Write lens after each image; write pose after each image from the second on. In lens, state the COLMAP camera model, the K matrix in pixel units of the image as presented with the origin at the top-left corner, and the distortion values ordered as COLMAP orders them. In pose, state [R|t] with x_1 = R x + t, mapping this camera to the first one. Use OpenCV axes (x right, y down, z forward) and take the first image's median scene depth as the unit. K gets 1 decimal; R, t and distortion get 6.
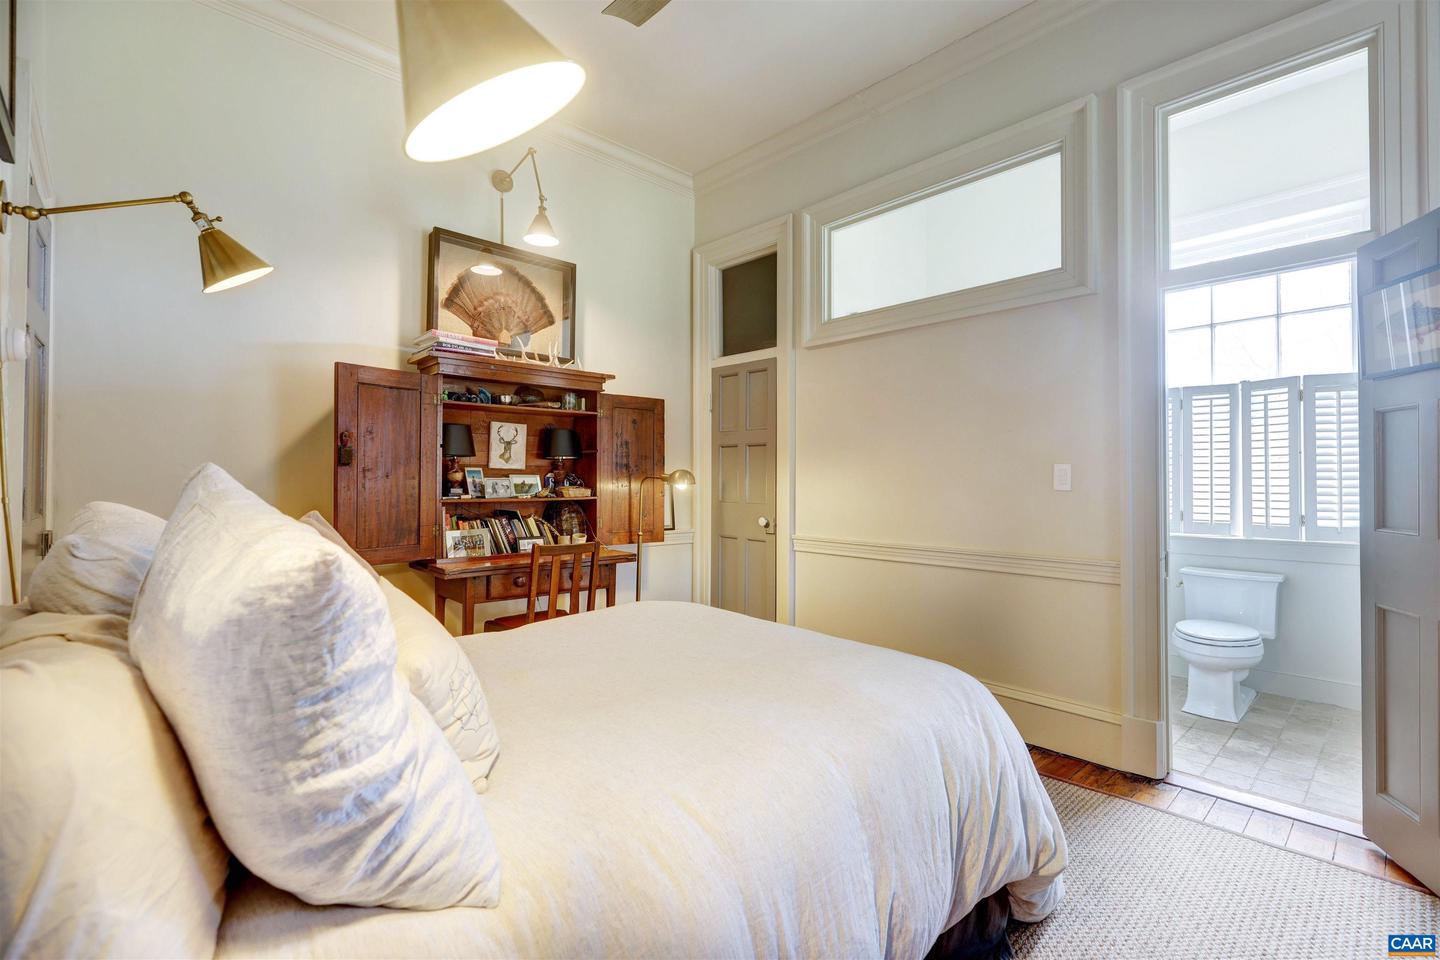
lens RADIAL K [[664.3, 0, 720.0], [0, 664.3, 480.0], [0, 0, 1]] dist [-0.000654, -0.000043]
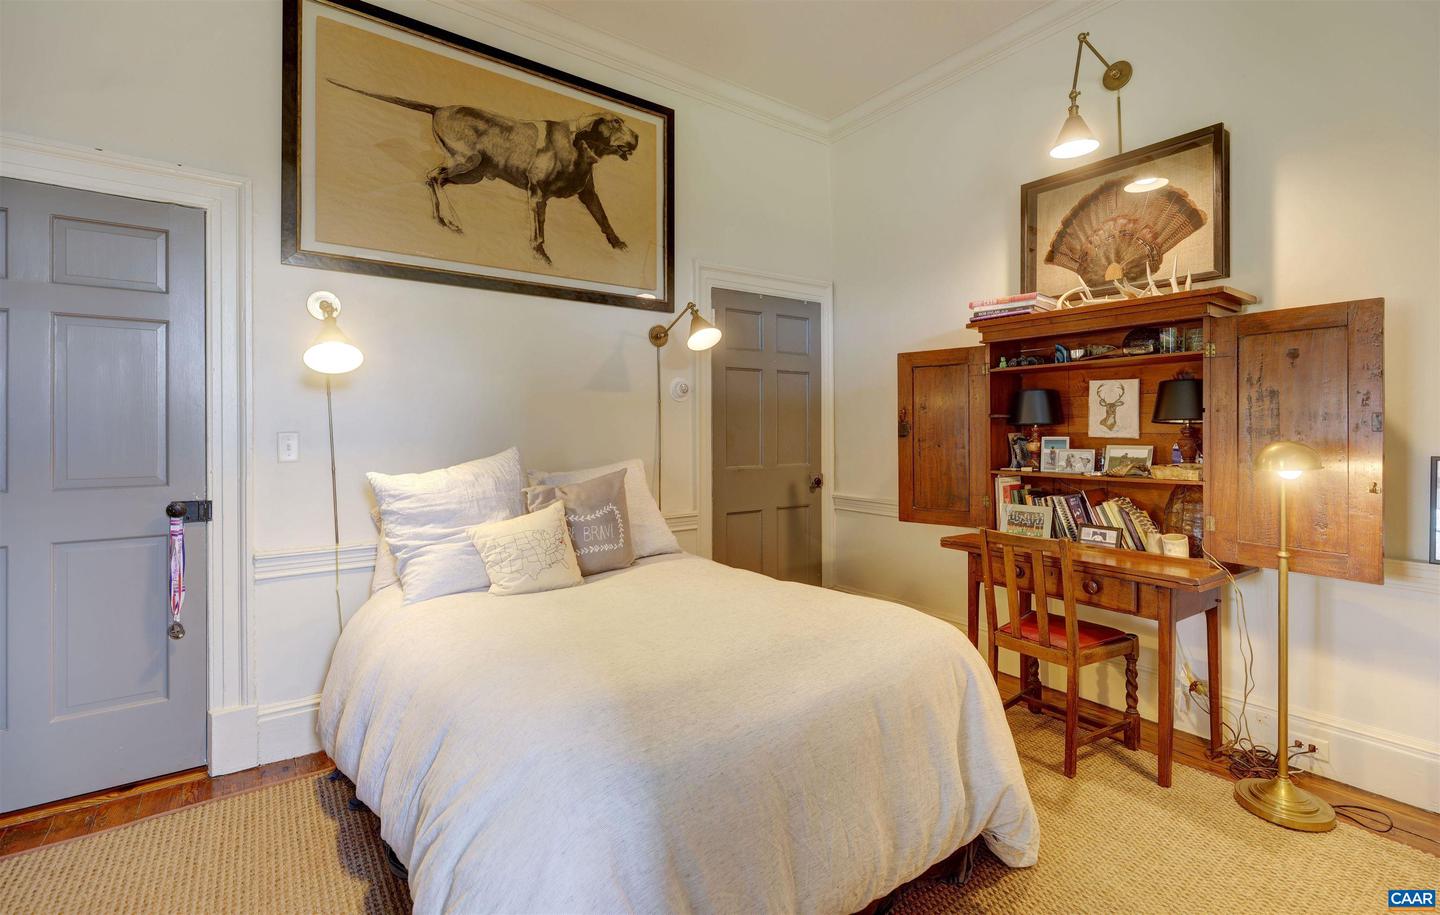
lens RADIAL K [[632.9, 0, 722.1], [0, 632.9, 434.3], [0, 0, 1]] dist [-0.000098, -0.000015]
pose [[-0.110577, 0.002660, -0.993864, 0.489180], [0.002259, 0.999995, 0.002425, -0.023949], [0.993865, -0.001977, -0.110582, 0.624450]]
